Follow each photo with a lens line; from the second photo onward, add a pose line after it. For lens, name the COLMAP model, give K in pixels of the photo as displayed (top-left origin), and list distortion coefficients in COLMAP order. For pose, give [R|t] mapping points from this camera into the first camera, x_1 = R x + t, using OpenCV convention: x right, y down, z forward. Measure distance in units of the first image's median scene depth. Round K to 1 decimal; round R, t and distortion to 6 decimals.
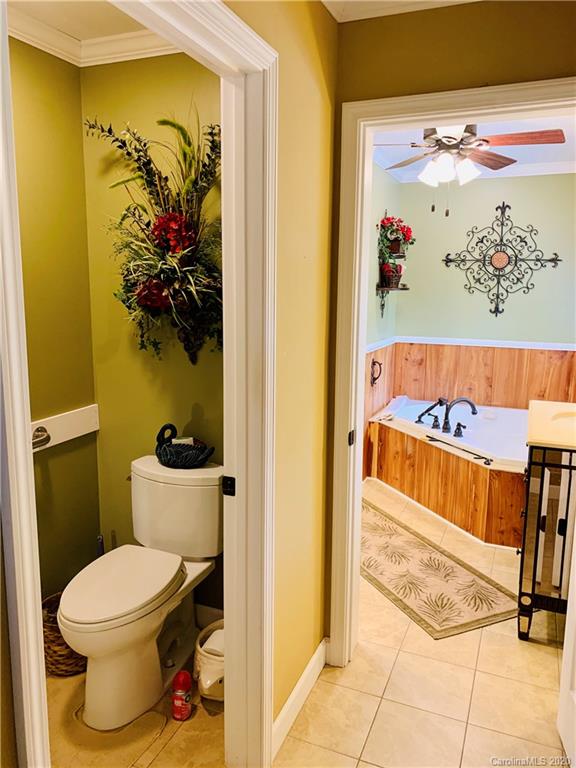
lens RADIAL K [[577.4, 0, 288.8], [0, 577.4, 376.6], [0, 0, 1]] dist [0.034268, -0.036718]
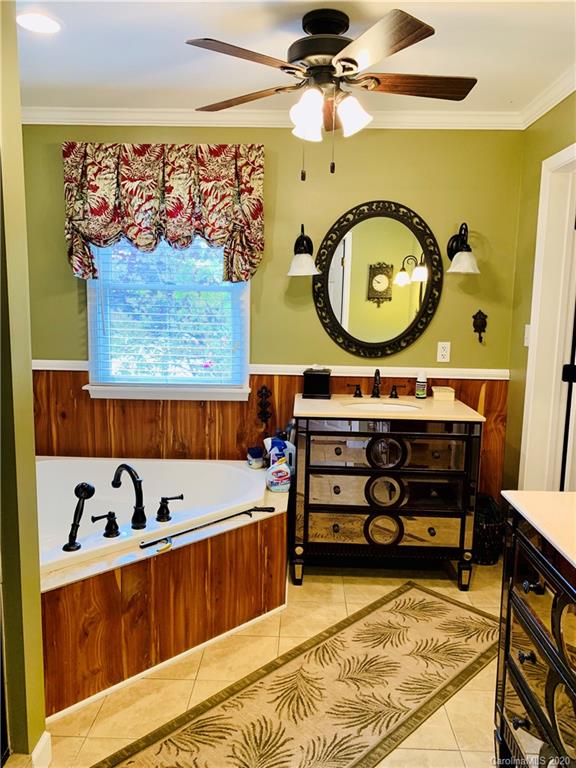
lens RADIAL K [[577.4, 0, 291.4], [0, 577.4, 372.9], [0, 0, 1]] dist [0.034268, -0.036718]
pose [[-0.338972, -0.145939, 0.929408, -0.271035], [0.133068, 0.970526, 0.200928, -0.136230], [-0.931338, 0.191784, -0.309561, 0.881228]]
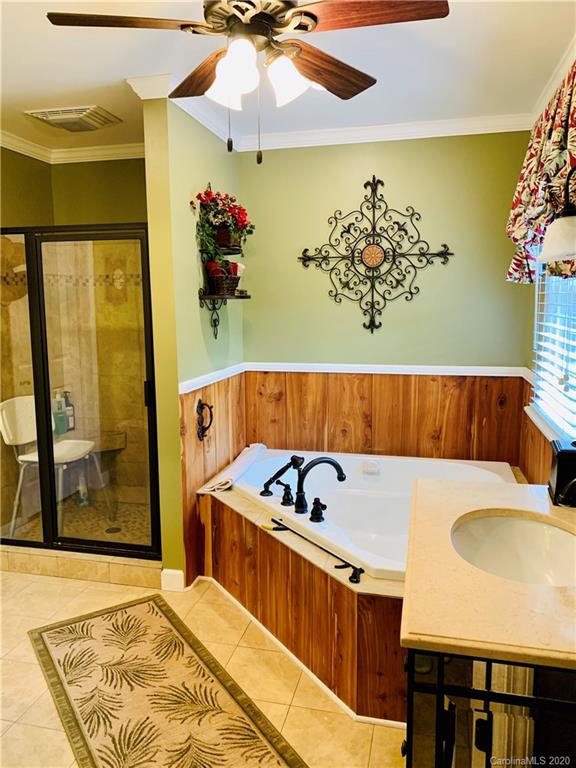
lens RADIAL K [[577.4, 0, 280.9], [0, 577.4, 378.8], [0, 0, 1]] dist [0.034268, -0.036718]
pose [[0.988671, -0.041246, 0.144319, 0.141102], [0.044739, 0.998777, -0.021037, -0.036527], [-0.143274, 0.027255, 0.989308, 0.307359]]
